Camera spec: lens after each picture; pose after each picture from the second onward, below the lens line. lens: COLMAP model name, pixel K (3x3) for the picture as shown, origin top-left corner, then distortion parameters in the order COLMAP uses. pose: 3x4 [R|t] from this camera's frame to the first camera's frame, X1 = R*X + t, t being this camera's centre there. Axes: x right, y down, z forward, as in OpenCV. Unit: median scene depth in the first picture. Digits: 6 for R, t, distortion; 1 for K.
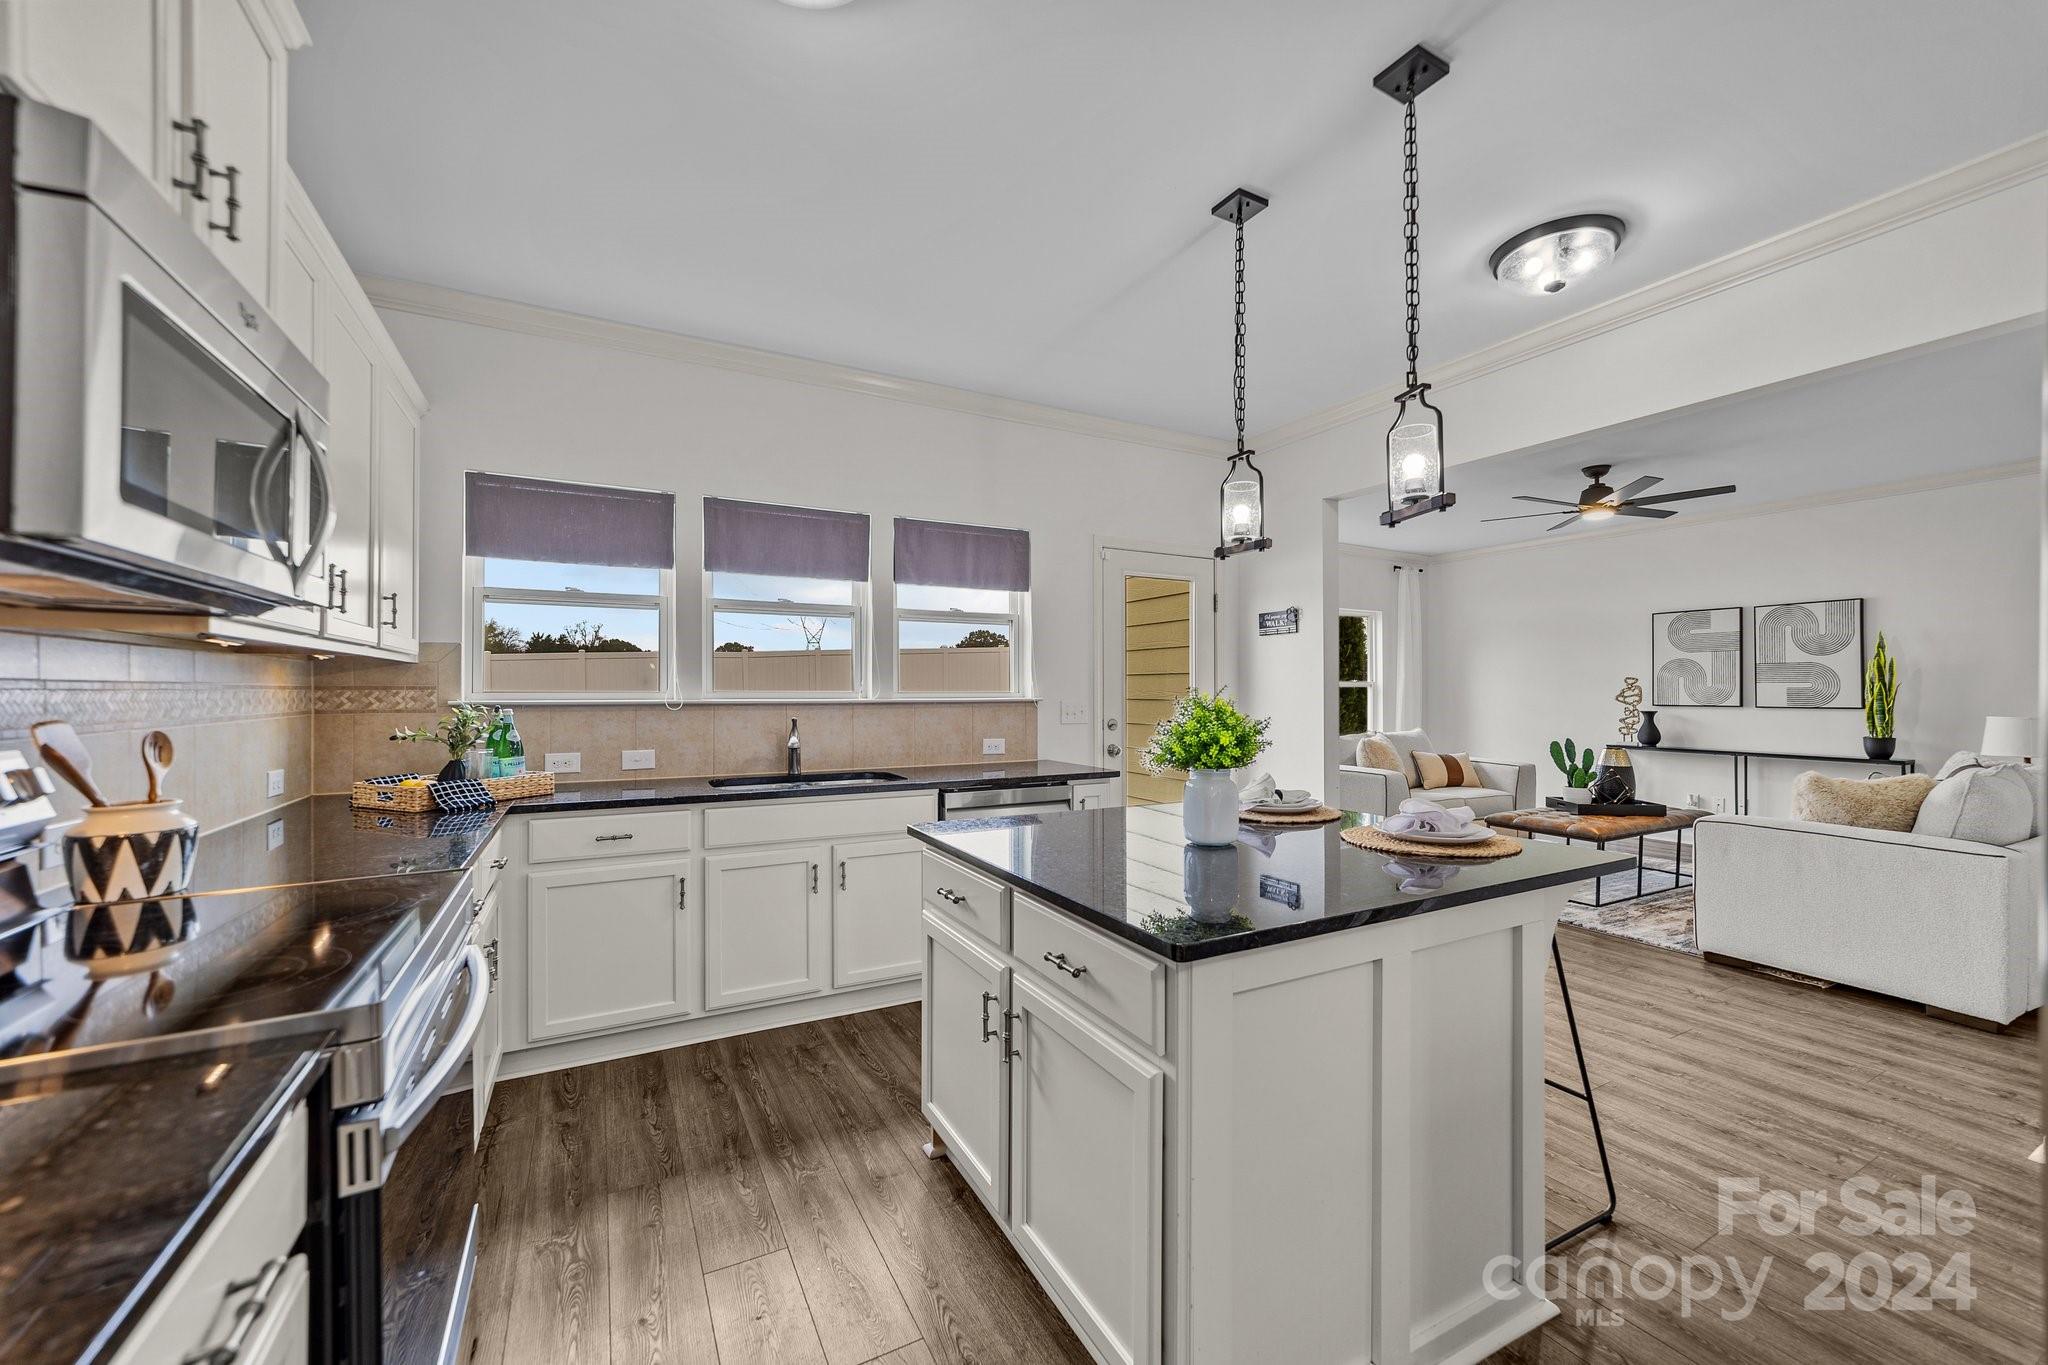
lens RADIAL K [[791.1, 0, 1019.3], [0, 791.1, 684.4], [0, 0, 1]] dist [-0.017498, 0.008585]
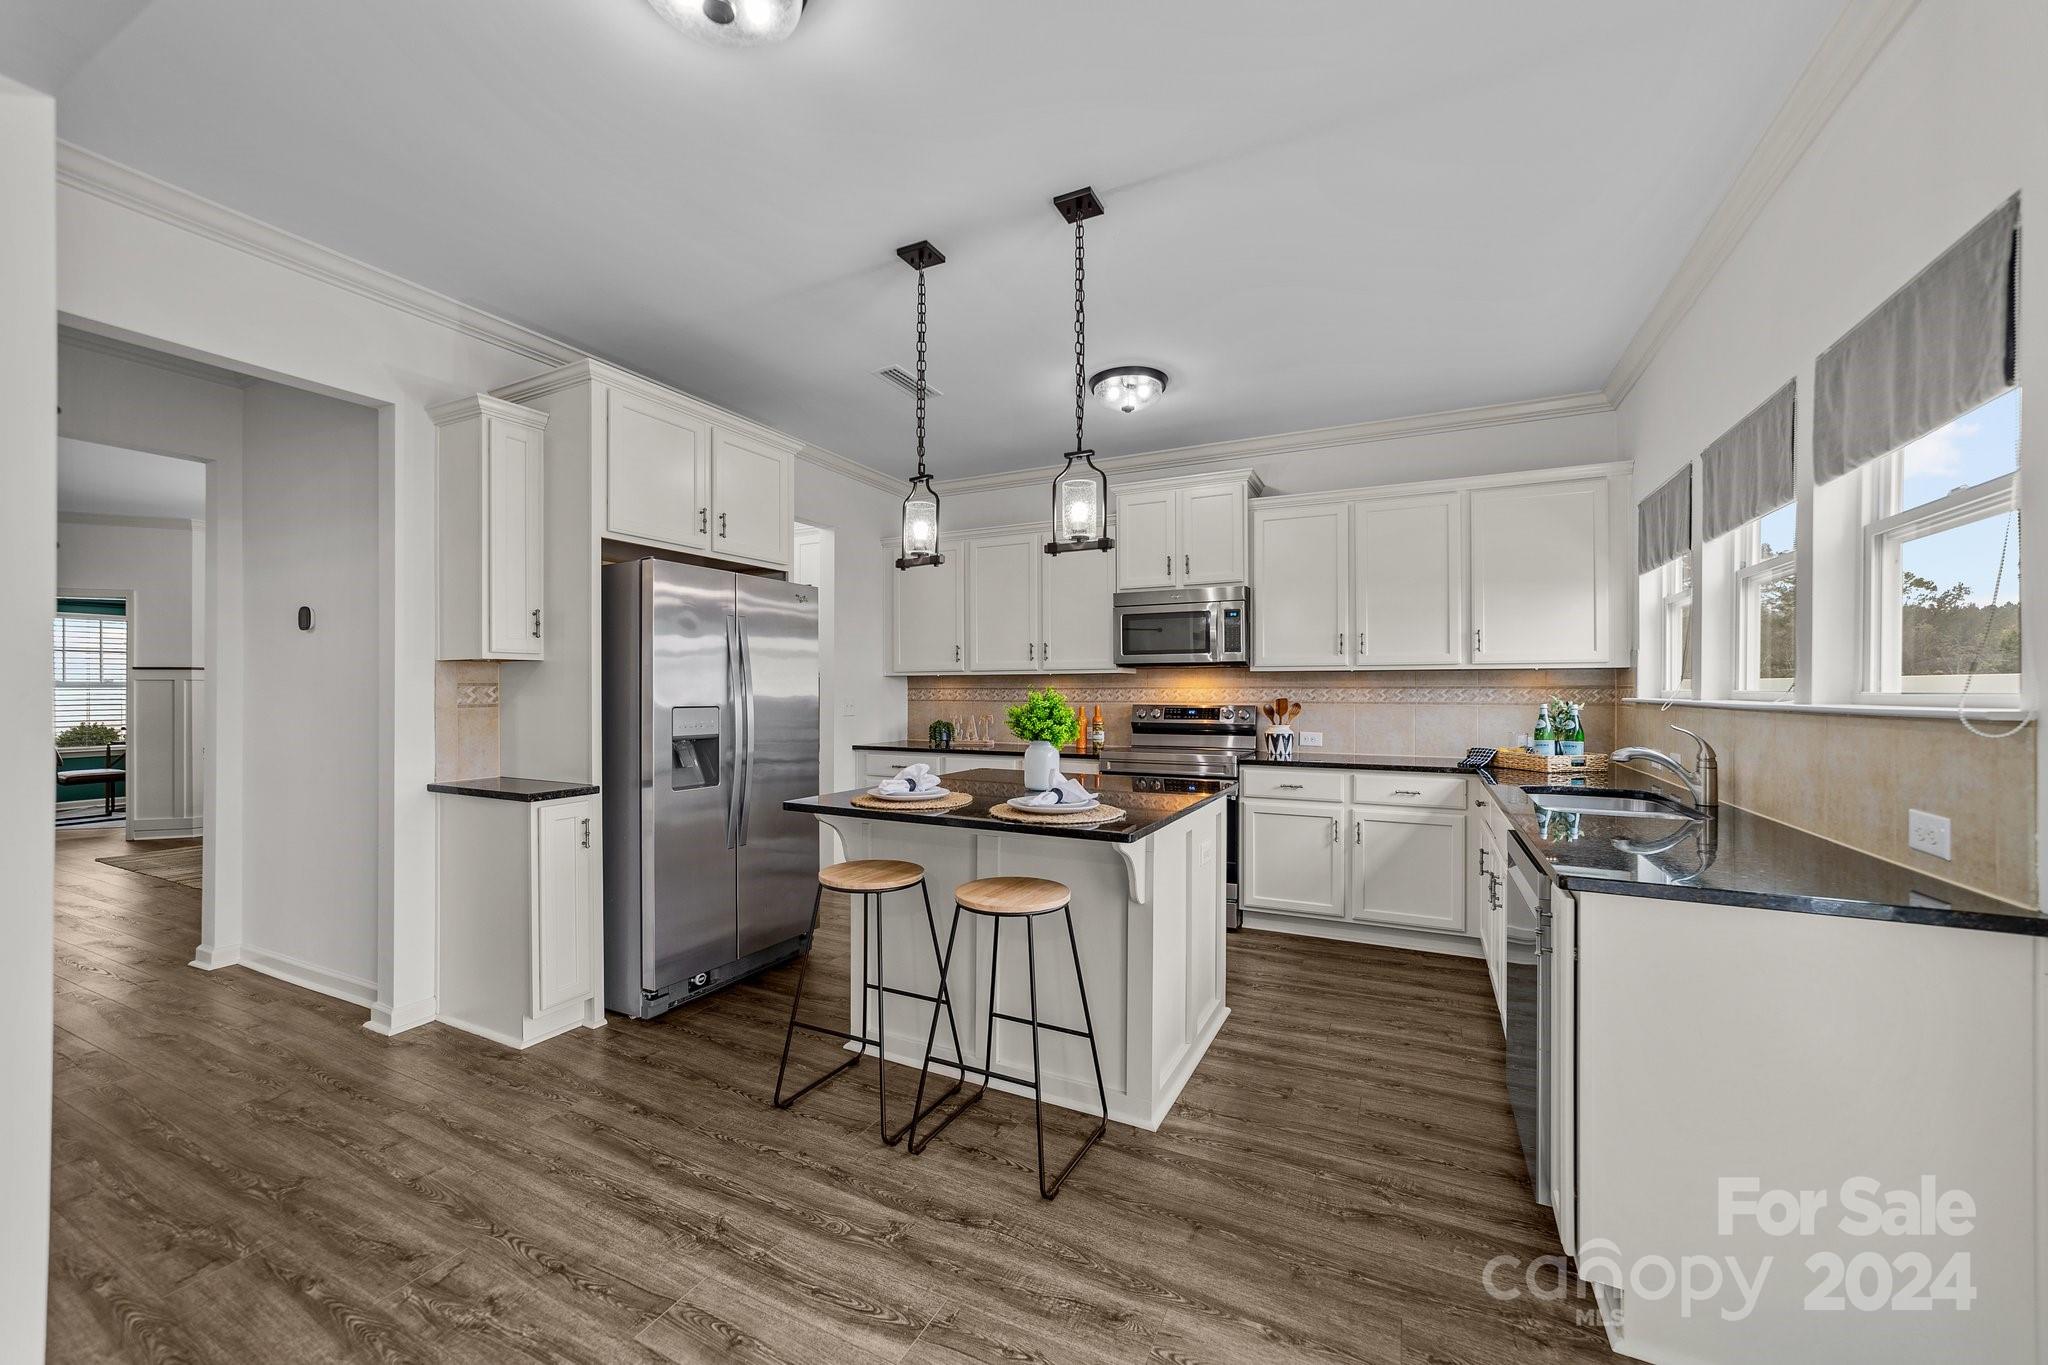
lens RADIAL K [[791.1, 0, 1018.9], [0, 791.1, 683.5], [0, 0, 1]] dist [-0.017498, 0.008585]
pose [[-0.818271, -0.005106, -0.574809, 0.537834], [0.003928, 0.999888, -0.014474, 0.009430], [0.574819, -0.014102, -0.818159, 1.040156]]
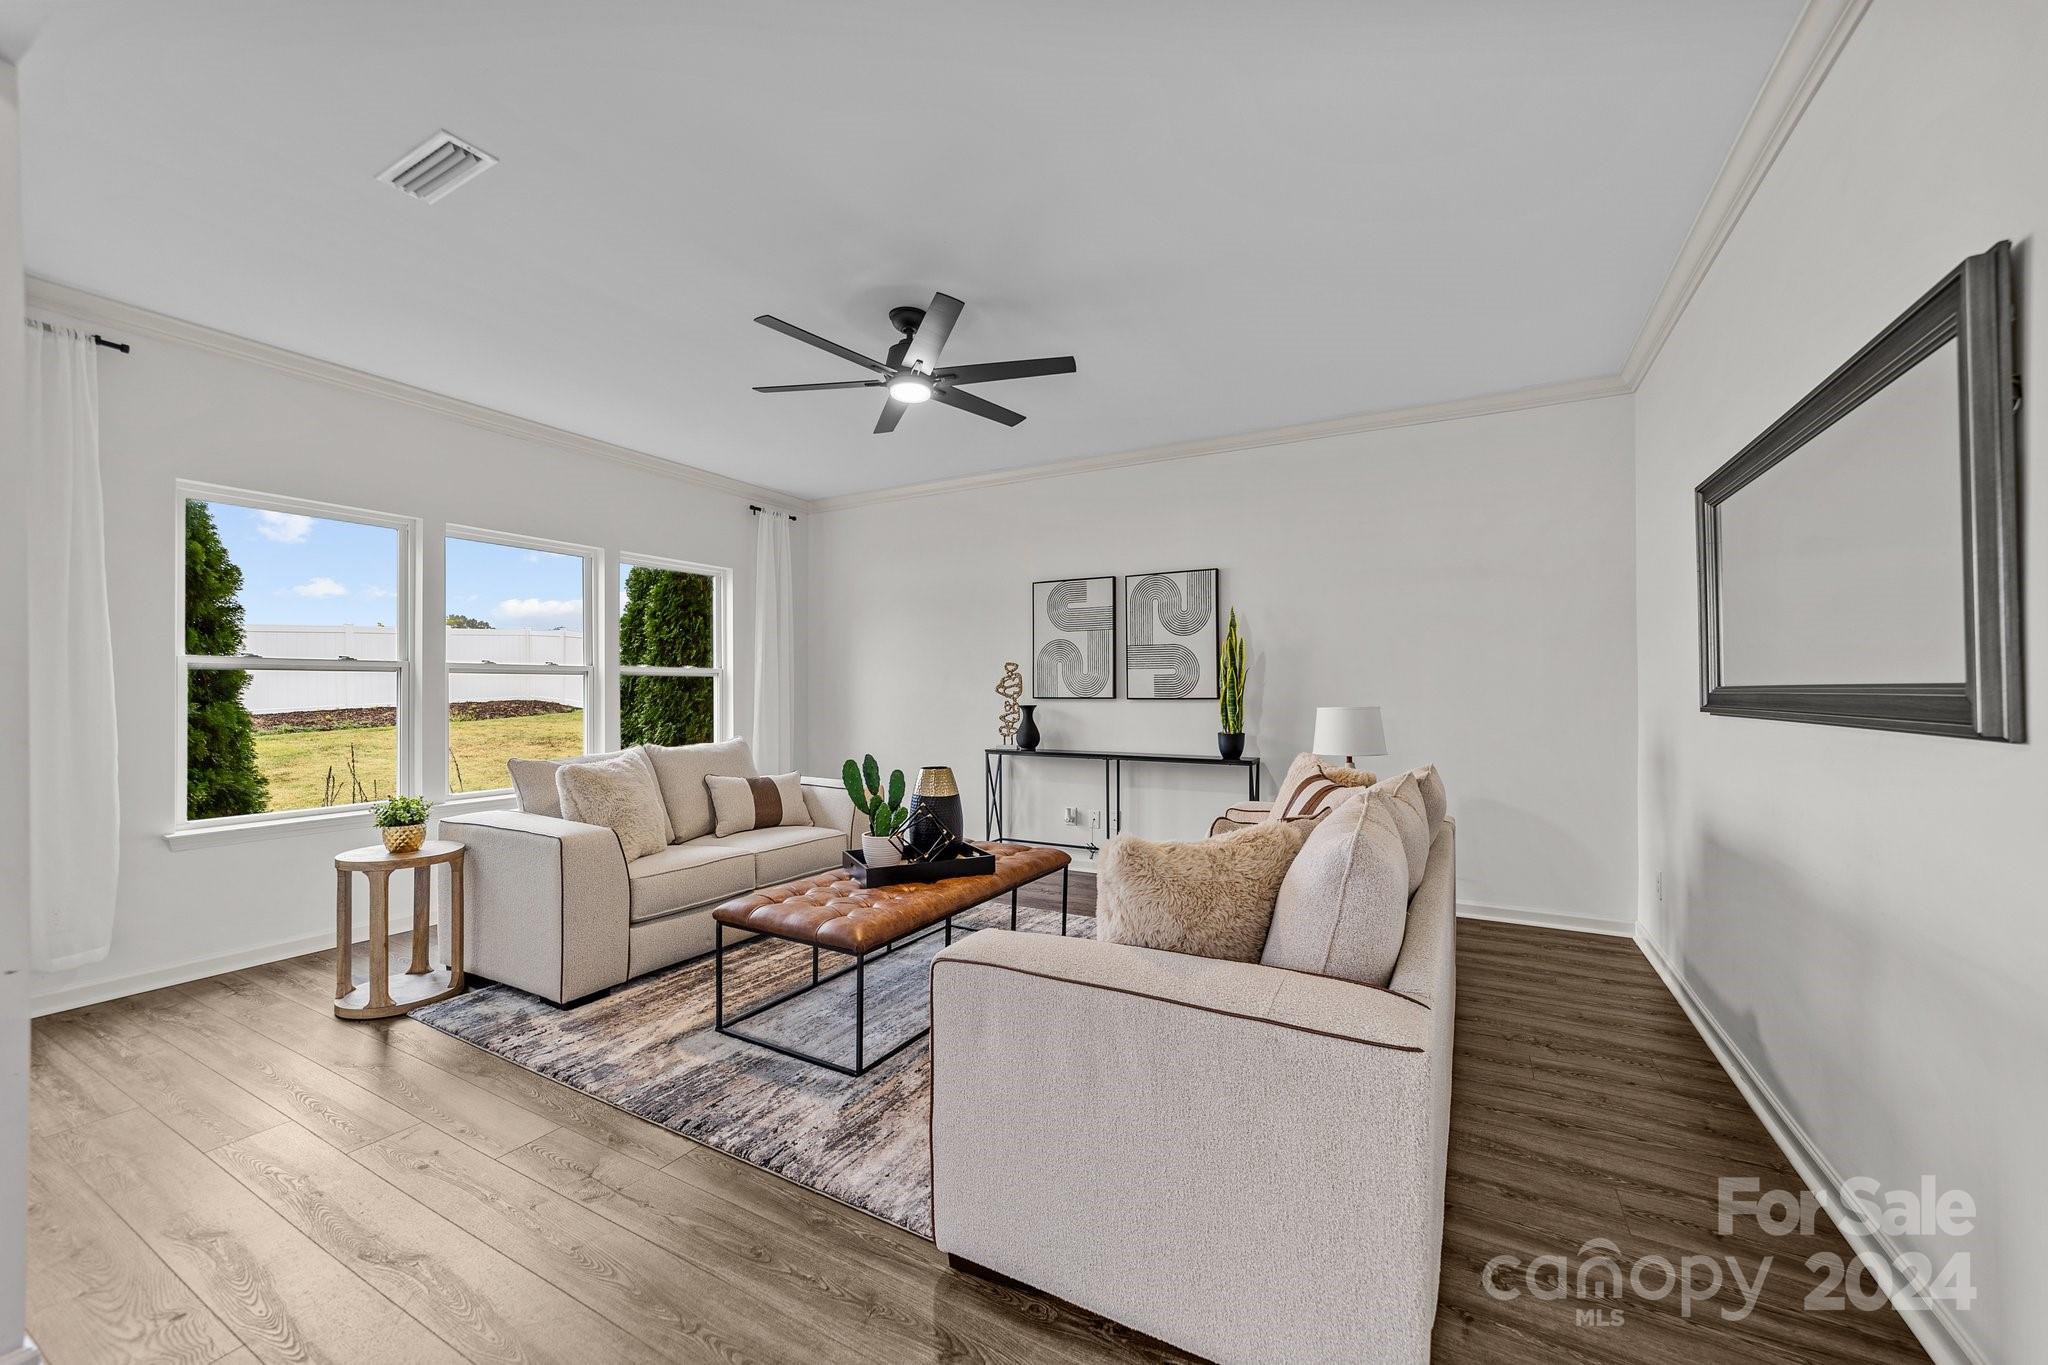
lens RADIAL K [[791.1, 0, 1019.4], [0, 791.1, 687.1], [0, 0, 1]] dist [-0.017498, 0.008585]
pose [[0.845137, -0.004606, 0.534530, 0.605609], [0.000254, 0.999966, 0.008216, 0.014905], [-0.534550, -0.006808, 0.845109, 0.544096]]
